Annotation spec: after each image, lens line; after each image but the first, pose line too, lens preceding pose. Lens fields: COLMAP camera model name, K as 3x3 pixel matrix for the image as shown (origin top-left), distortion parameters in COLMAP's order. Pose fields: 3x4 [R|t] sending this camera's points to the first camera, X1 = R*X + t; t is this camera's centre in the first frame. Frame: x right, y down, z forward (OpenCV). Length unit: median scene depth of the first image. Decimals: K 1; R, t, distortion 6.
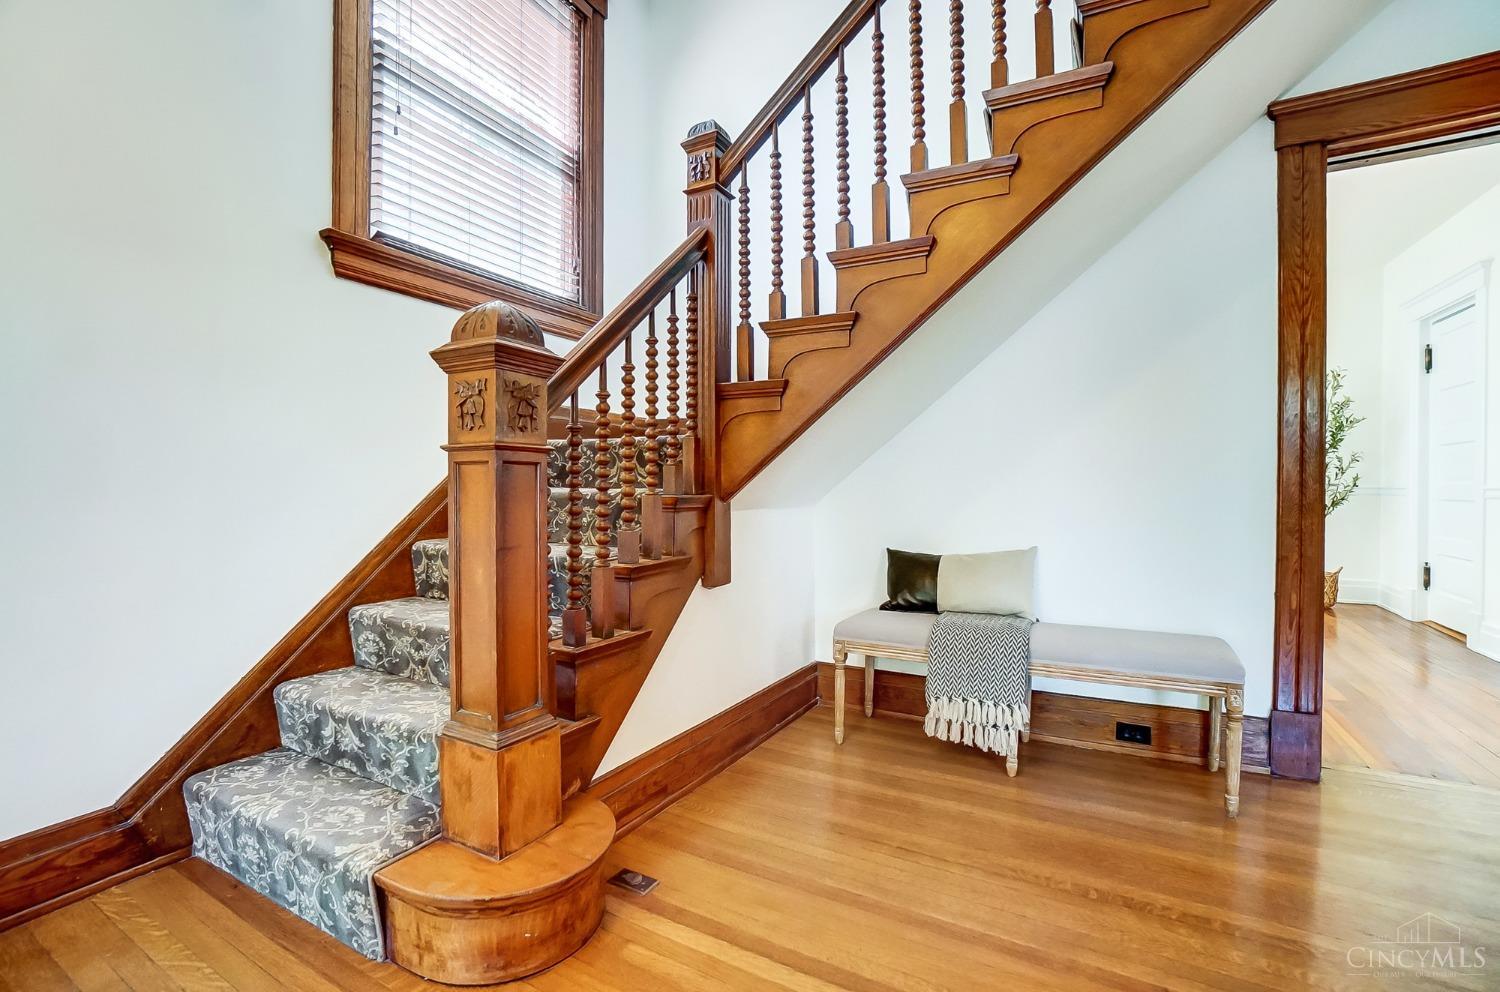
lens RADIAL K [[666.8, 0, 752.6], [0, 666.8, 495.3], [0, 0, 1]] dist [-0.017822, 0.002415]
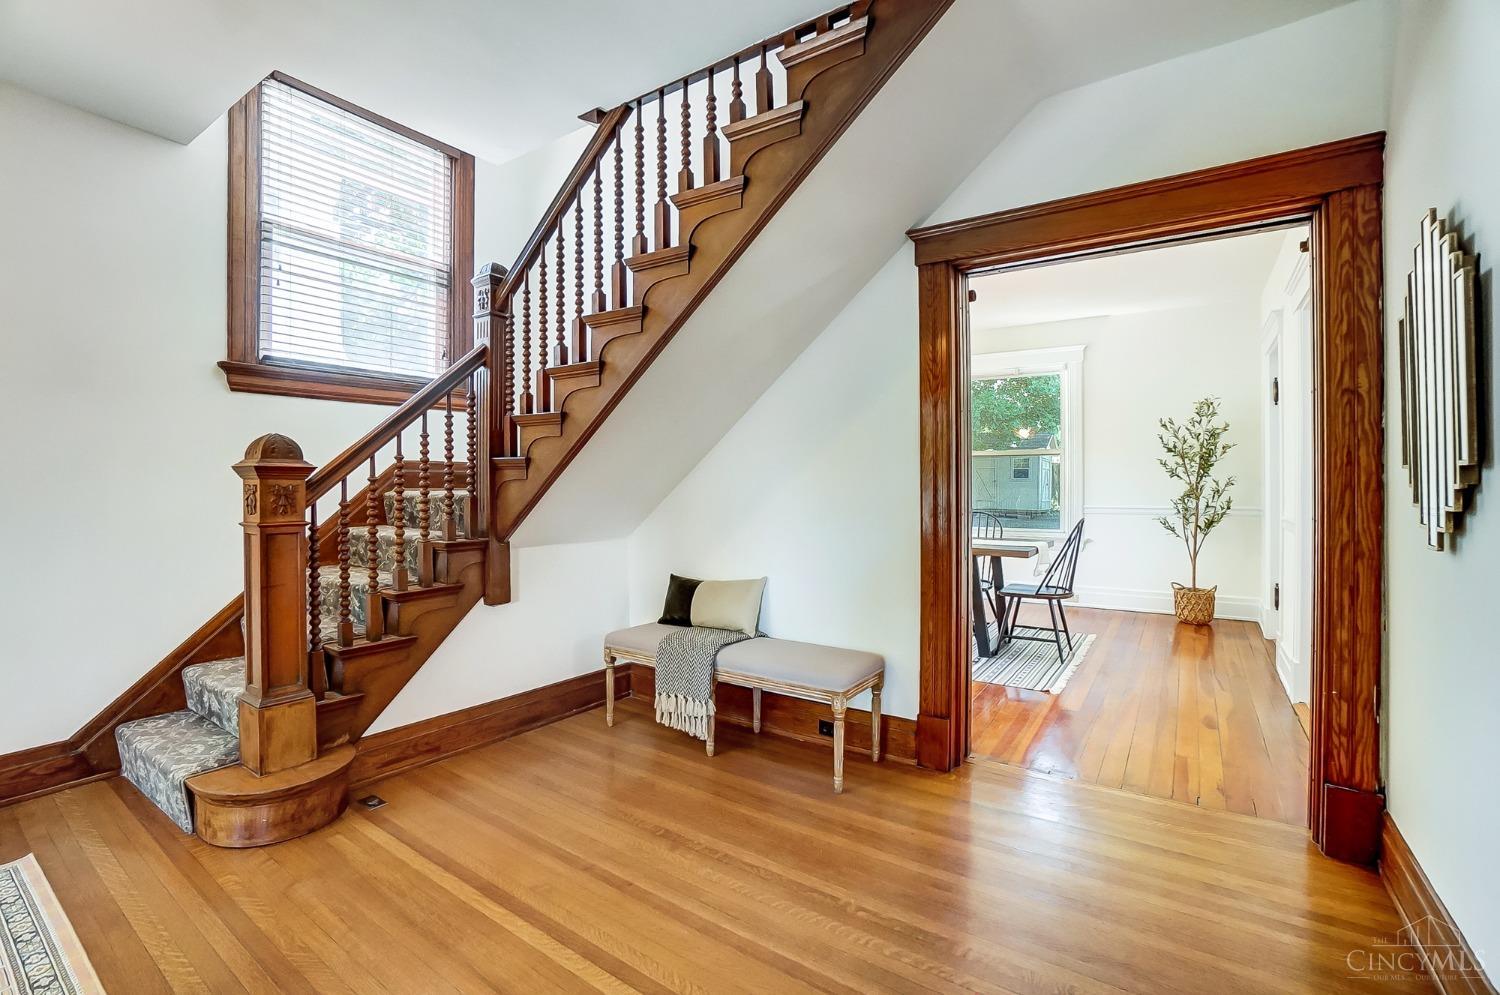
lens RADIAL K [[666.8, 0, 748.7], [0, 666.8, 487.1], [0, 0, 1]] dist [-0.017822, 0.002415]
pose [[0.994554, -0.004319, -0.104129, 0.749933], [0.002909, 0.999902, -0.013688, -0.103890], [0.104178, 0.013311, 0.994470, -0.379661]]
